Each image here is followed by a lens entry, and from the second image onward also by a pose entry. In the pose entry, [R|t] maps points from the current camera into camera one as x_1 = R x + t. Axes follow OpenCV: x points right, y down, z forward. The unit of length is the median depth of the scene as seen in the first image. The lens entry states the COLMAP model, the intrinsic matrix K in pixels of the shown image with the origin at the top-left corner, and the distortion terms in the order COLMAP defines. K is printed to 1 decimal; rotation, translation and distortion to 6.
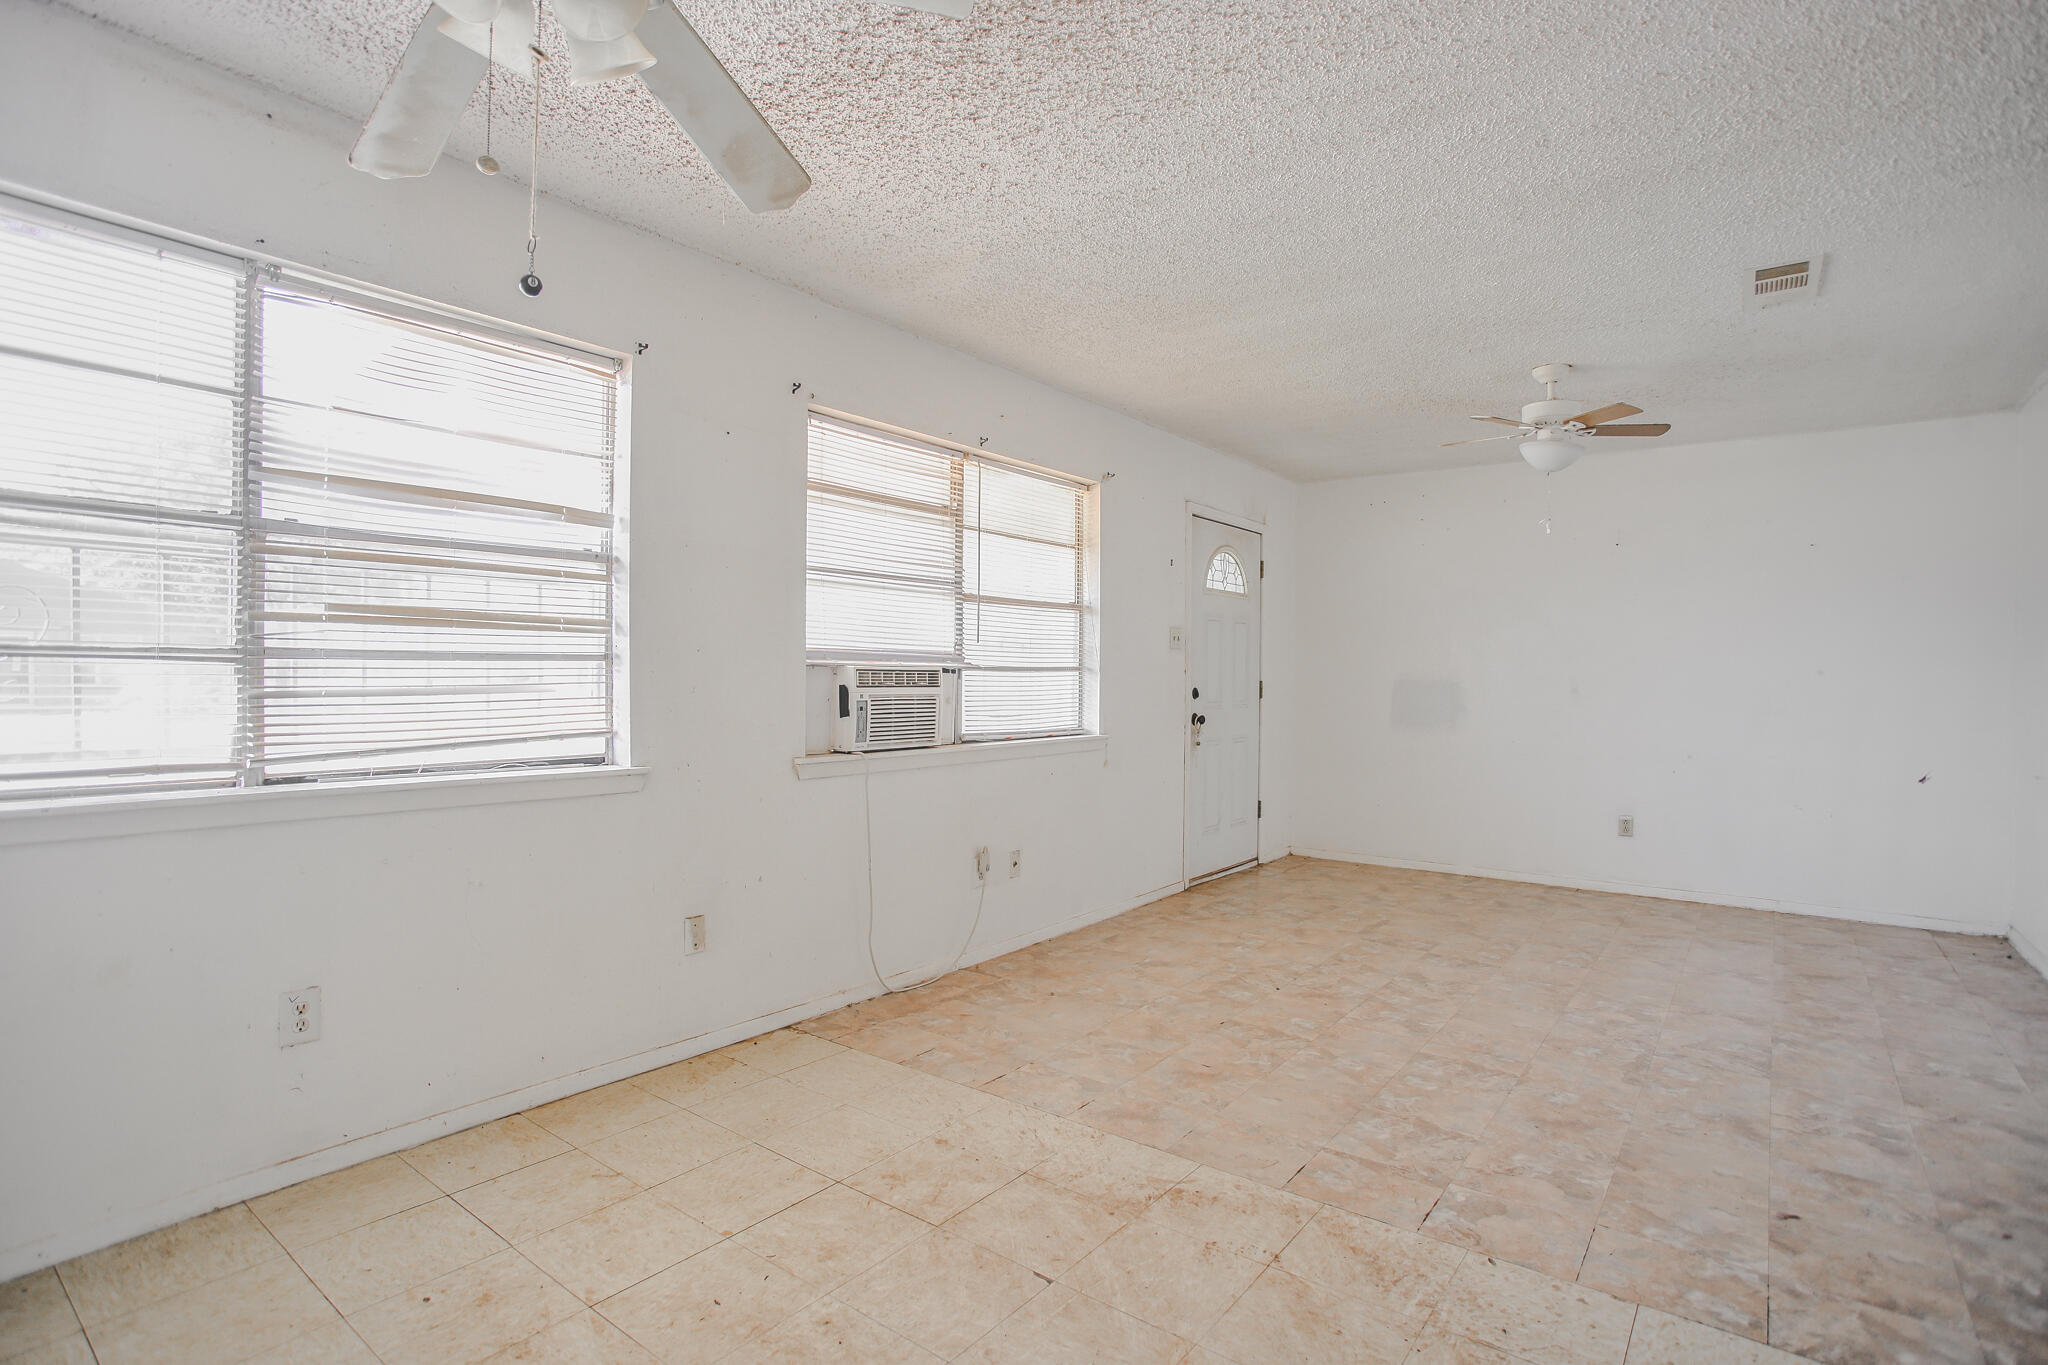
lens RADIAL K [[1011.4, 0, 1016.5], [0, 1011.4, 685.8], [0, 0, 1]] dist [-0.074878, 0.028475]
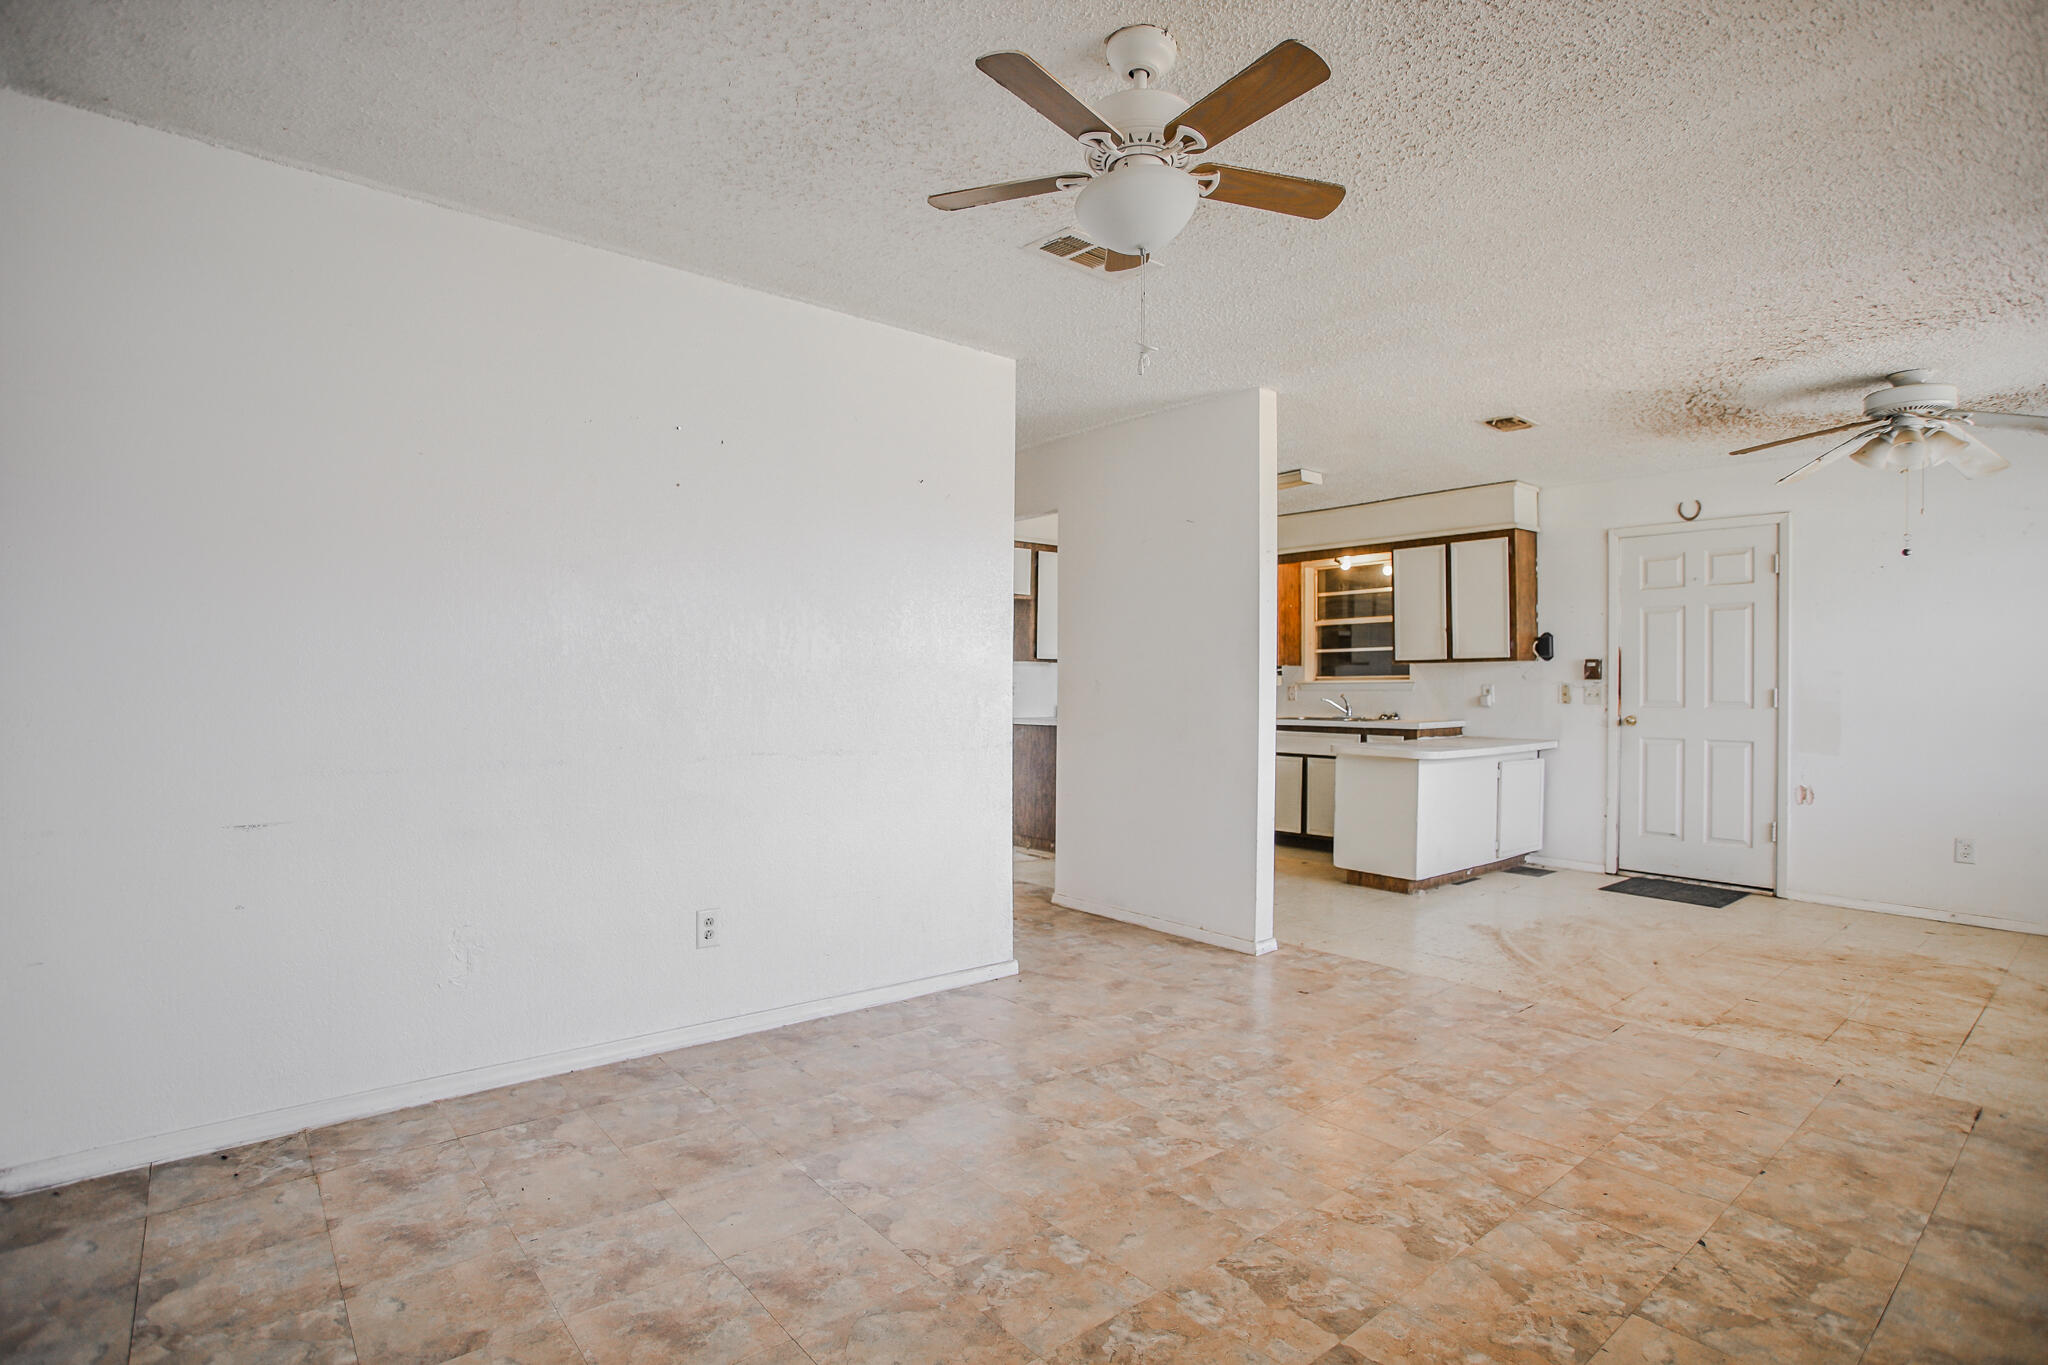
lens RADIAL K [[1006.2, 0, 1024.0], [0, 1006.2, 682.5], [0, 0, 1]] dist [-0.055510, 0.020923]
pose [[-0.977294, -0.019438, 0.210996, 0.586909], [-0.017572, 0.999788, 0.010715, -0.009400], [-0.211160, 0.006764, -0.977428, 1.810077]]
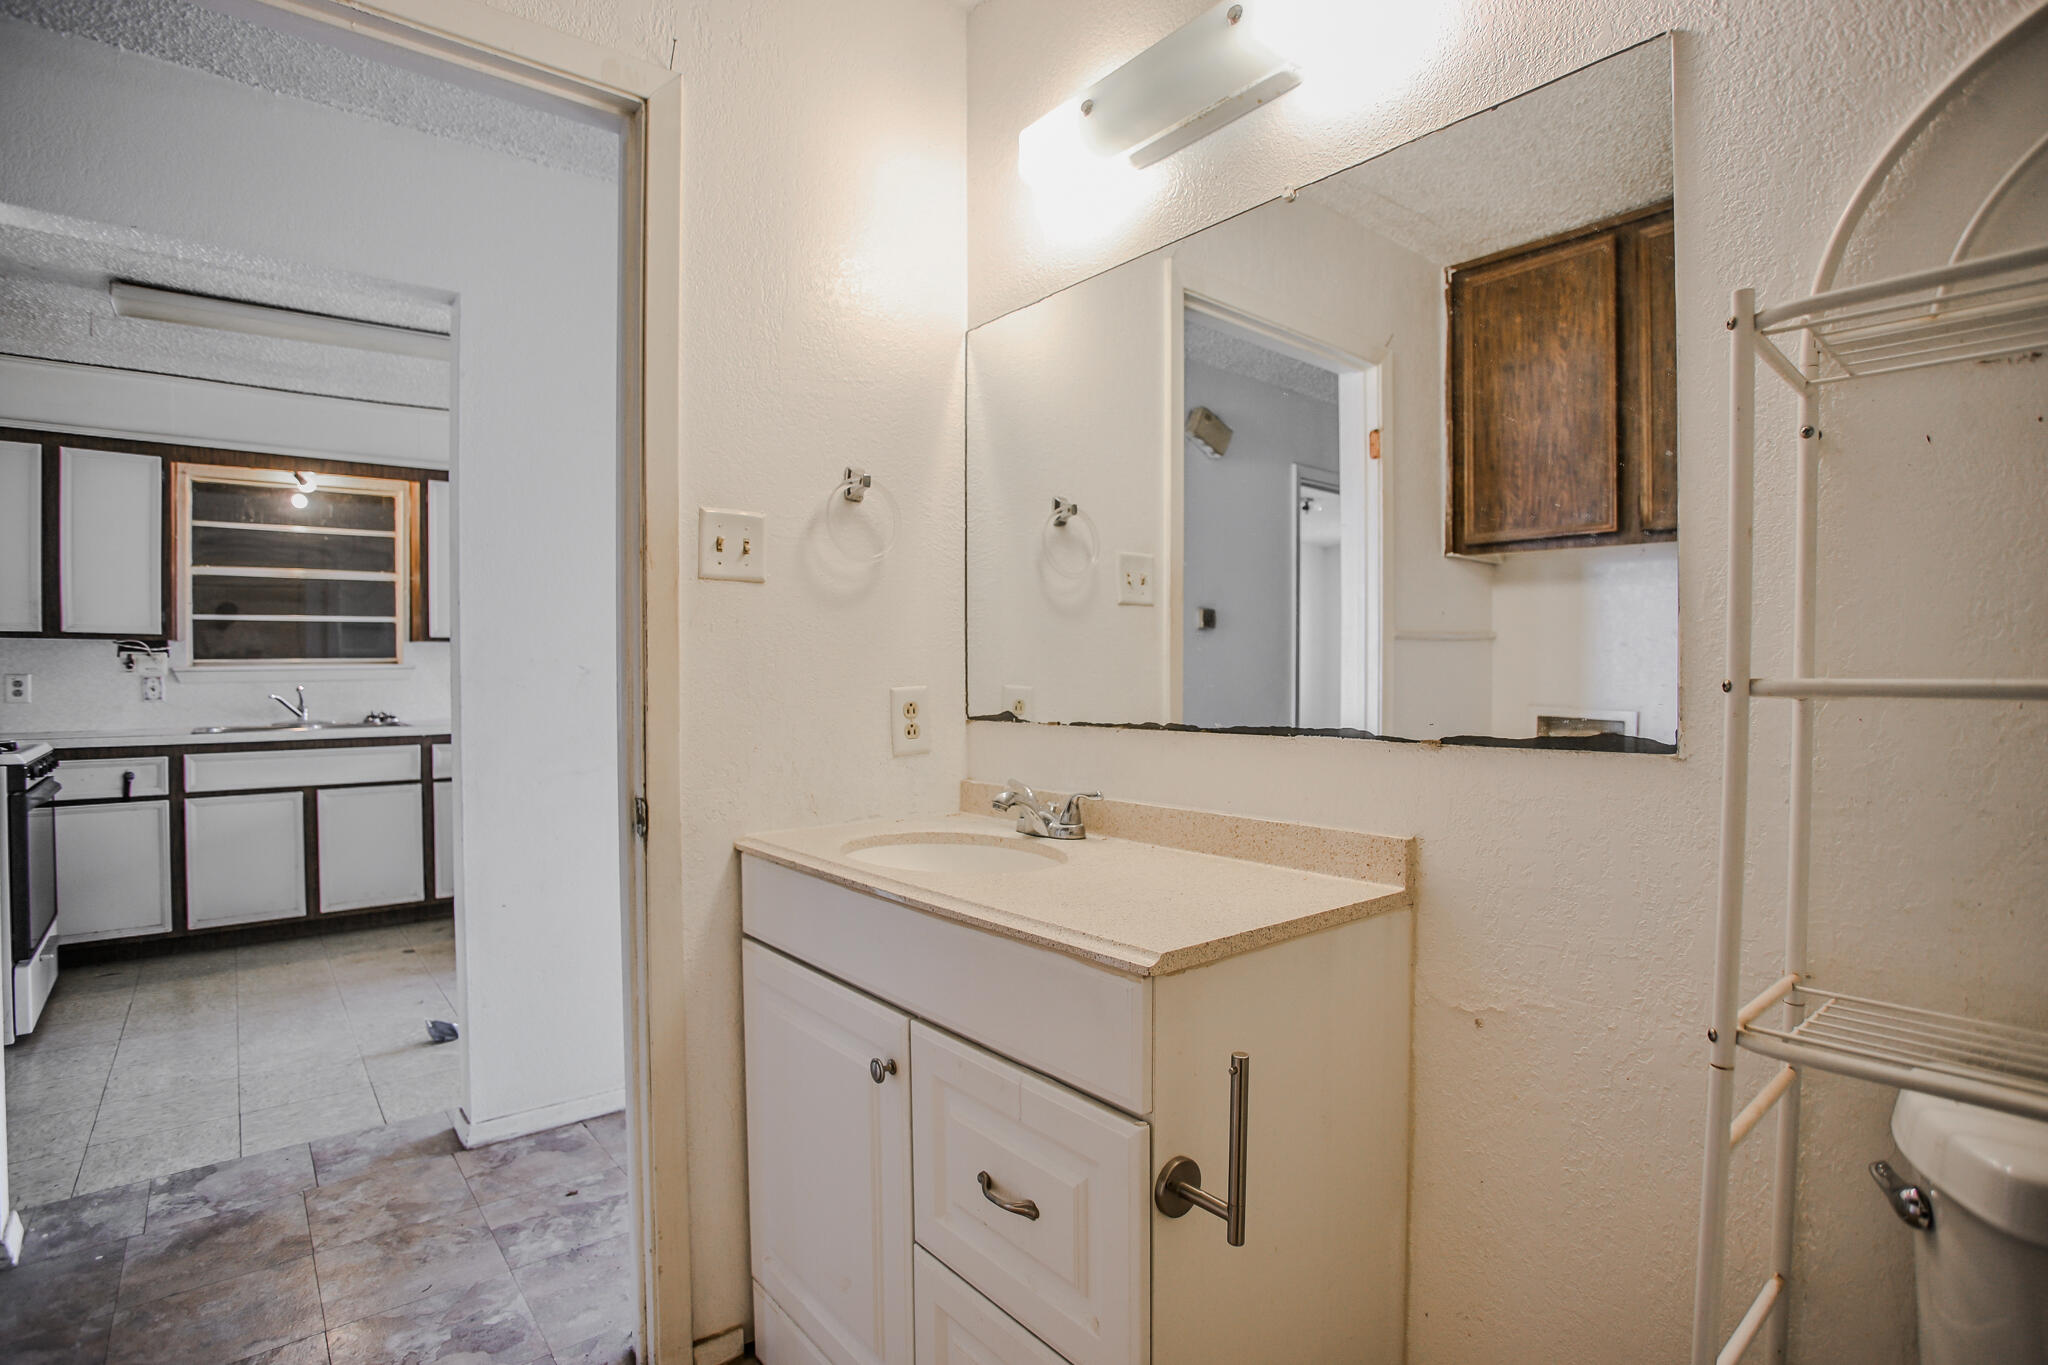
lens RADIAL K [[1011.4, 0, 1016.5], [0, 1011.4, 685.8], [0, 0, 1]] dist [-0.074878, 0.028475]
pose [[-0.228387, 0.002073, -0.973568, 1.487801], [-0.010177, 0.999938, 0.004517, 0.009033], [0.973517, 0.010940, -0.228352, 0.803245]]
